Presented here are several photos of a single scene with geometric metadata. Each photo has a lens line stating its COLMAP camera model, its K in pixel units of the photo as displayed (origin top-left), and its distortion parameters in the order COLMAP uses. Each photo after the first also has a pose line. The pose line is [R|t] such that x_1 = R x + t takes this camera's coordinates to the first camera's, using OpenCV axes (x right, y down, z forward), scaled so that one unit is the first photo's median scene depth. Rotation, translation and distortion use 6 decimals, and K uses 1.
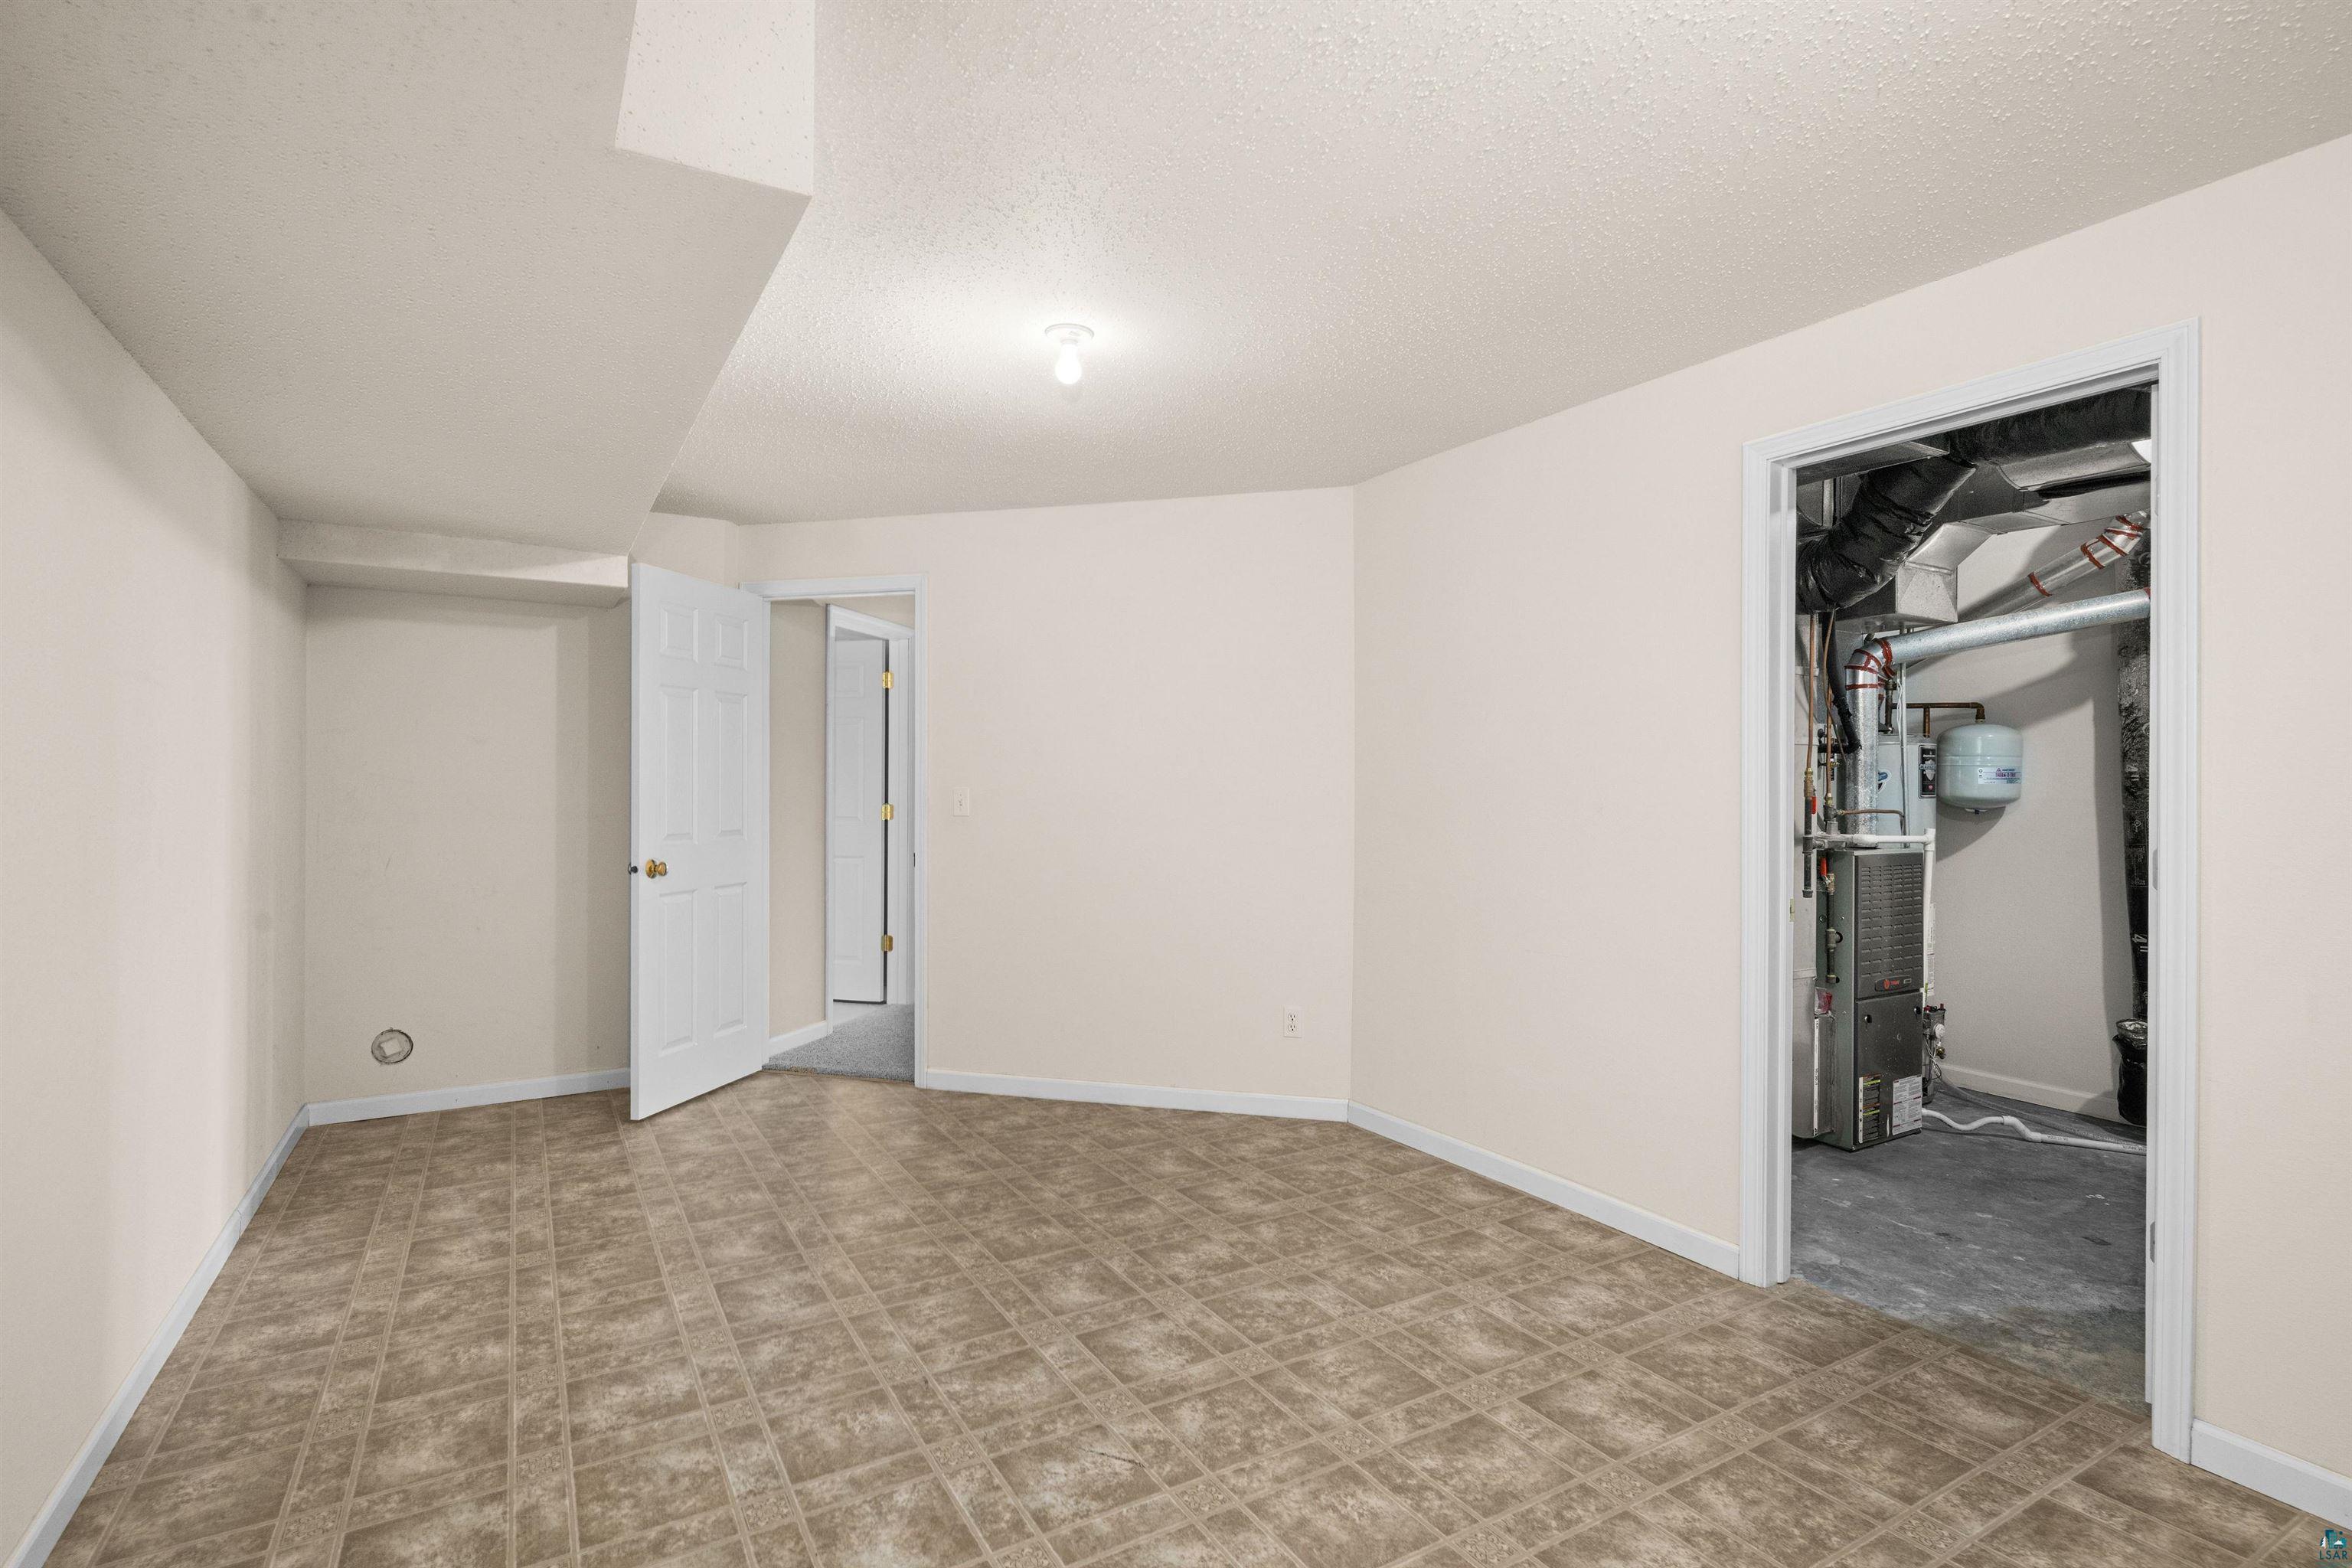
lens RADIAL K [[1144.9, 0, 1166.7], [0, 1144.9, 778.8], [0, 0, 1]] dist [0.000126, 0.000616]
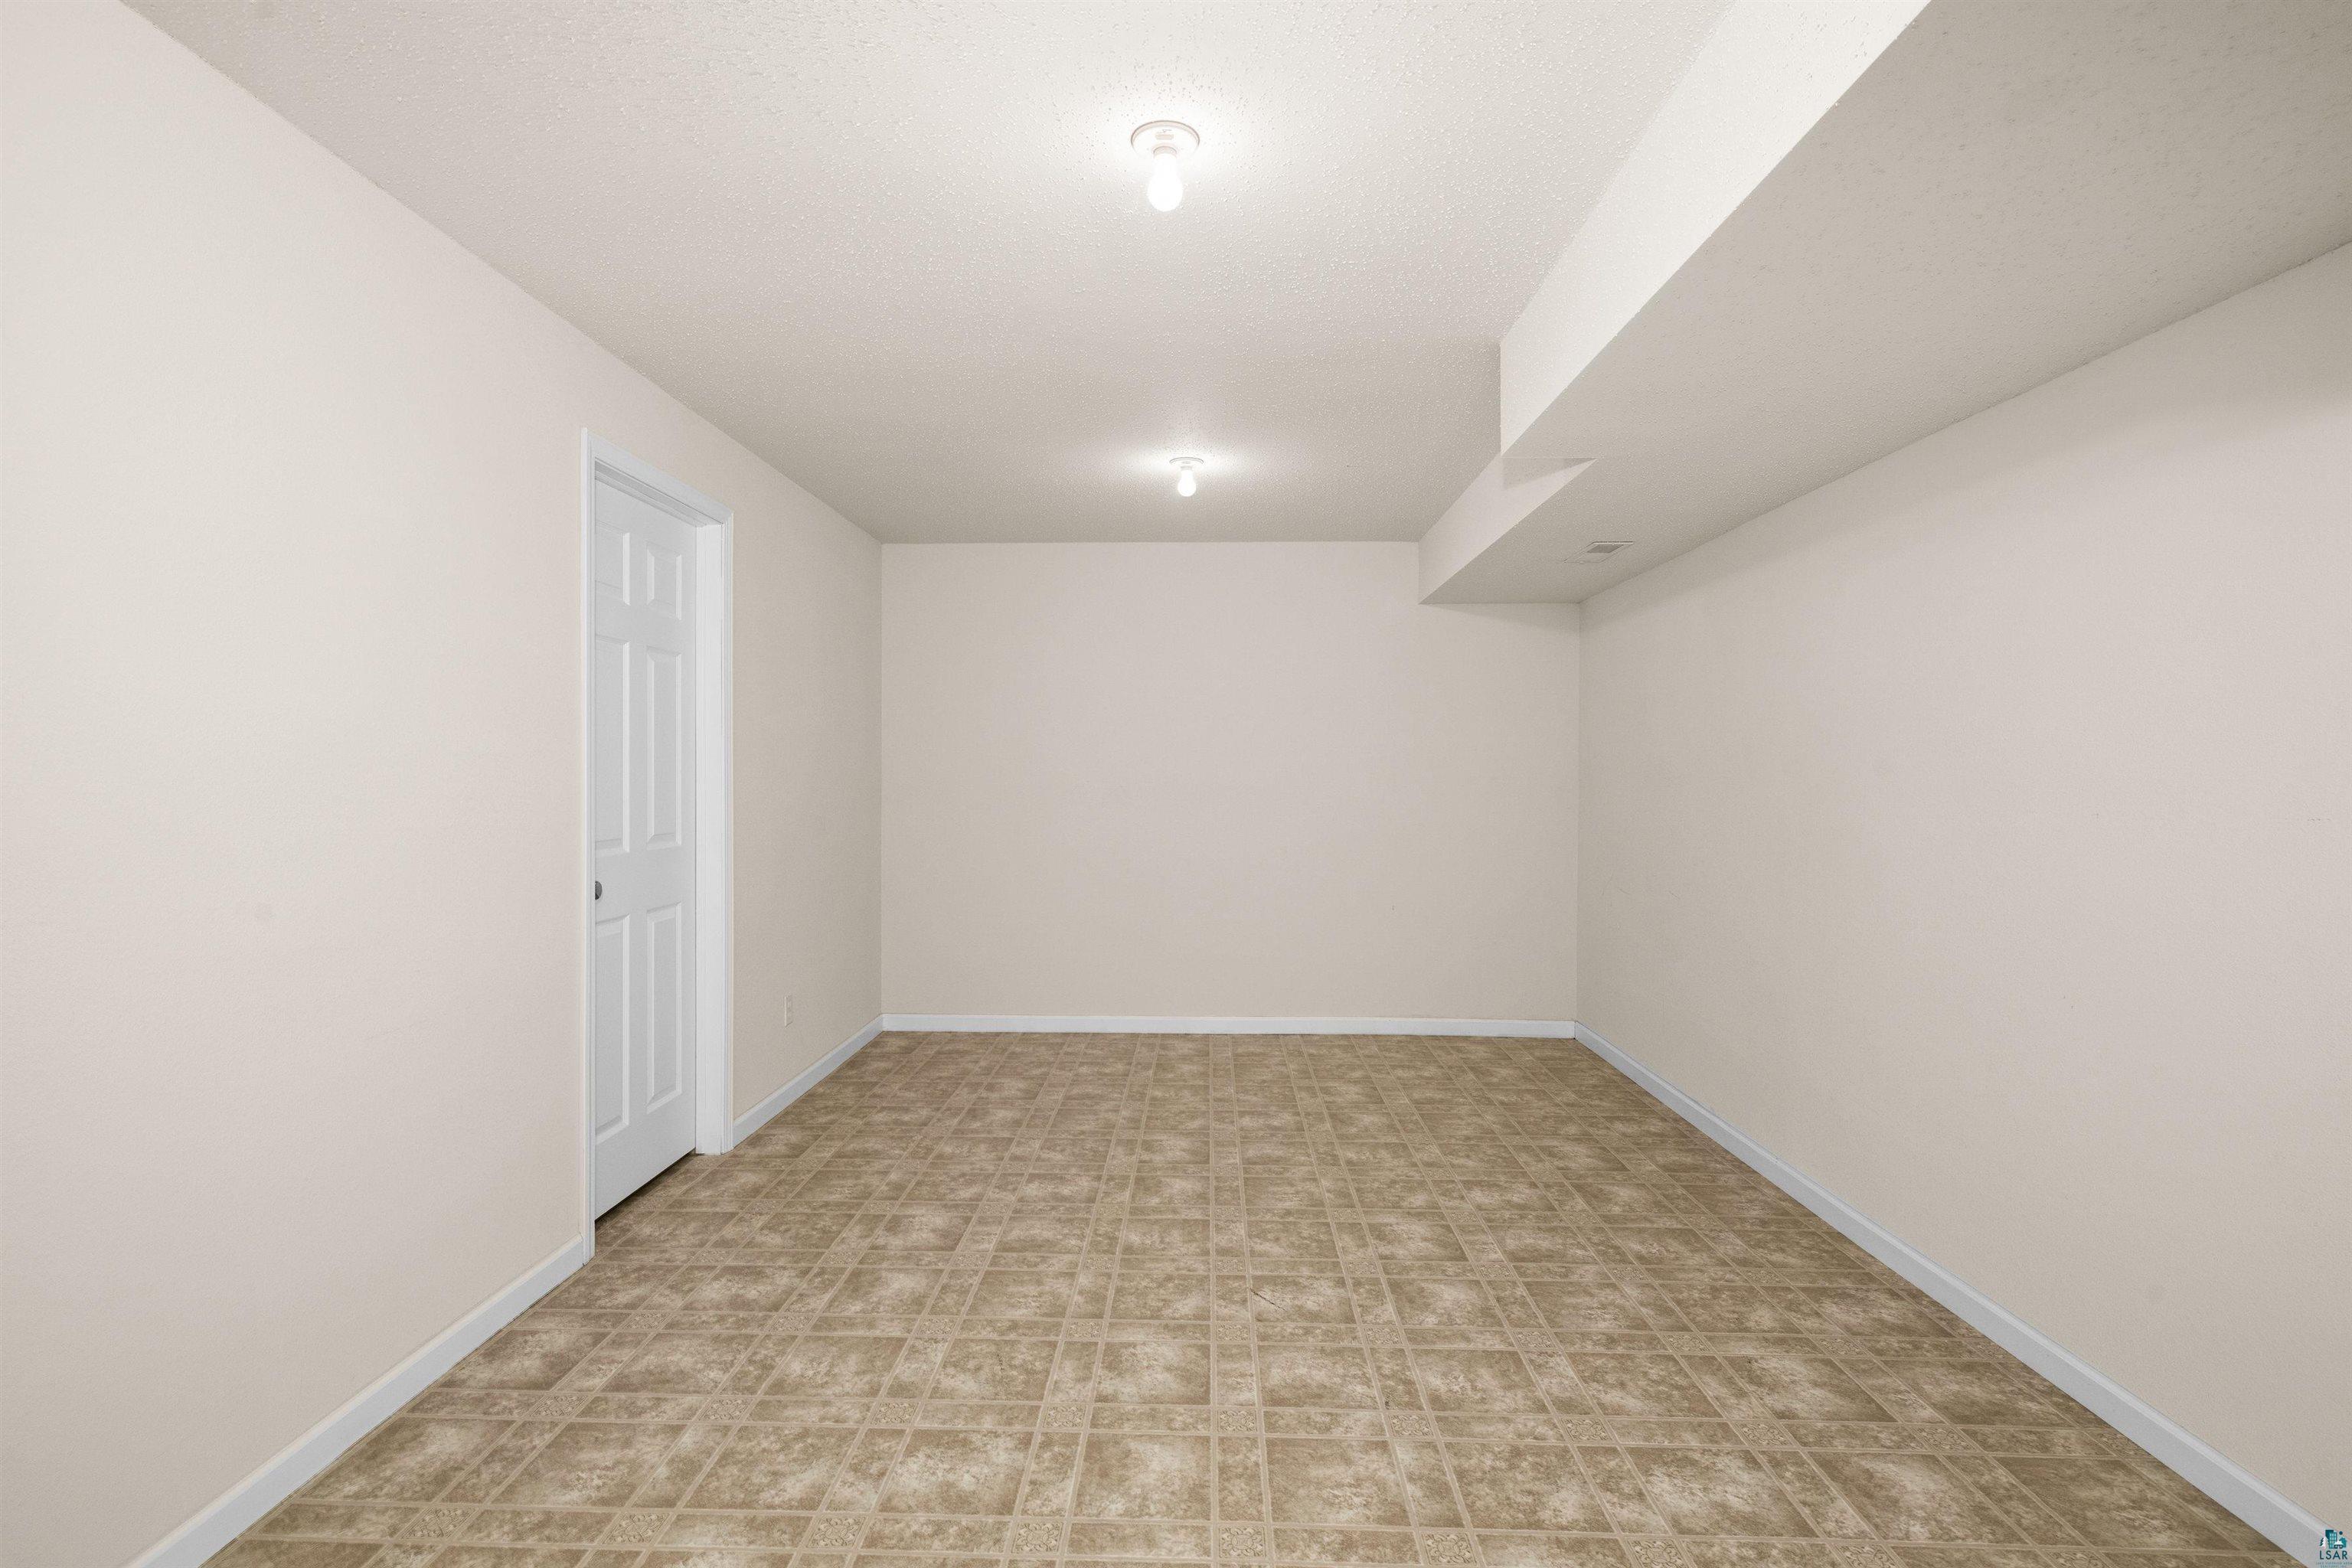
lens RADIAL K [[1144.9, 0, 1166.7], [0, 1144.9, 778.8], [0, 0, 1]] dist [0.000126, 0.000616]
pose [[-0.851747, -0.009496, 0.523868, -0.574476], [-0.010814, 0.999941, 0.000544, 0.007139], [-0.523842, -0.005202, -0.851799, 2.001194]]
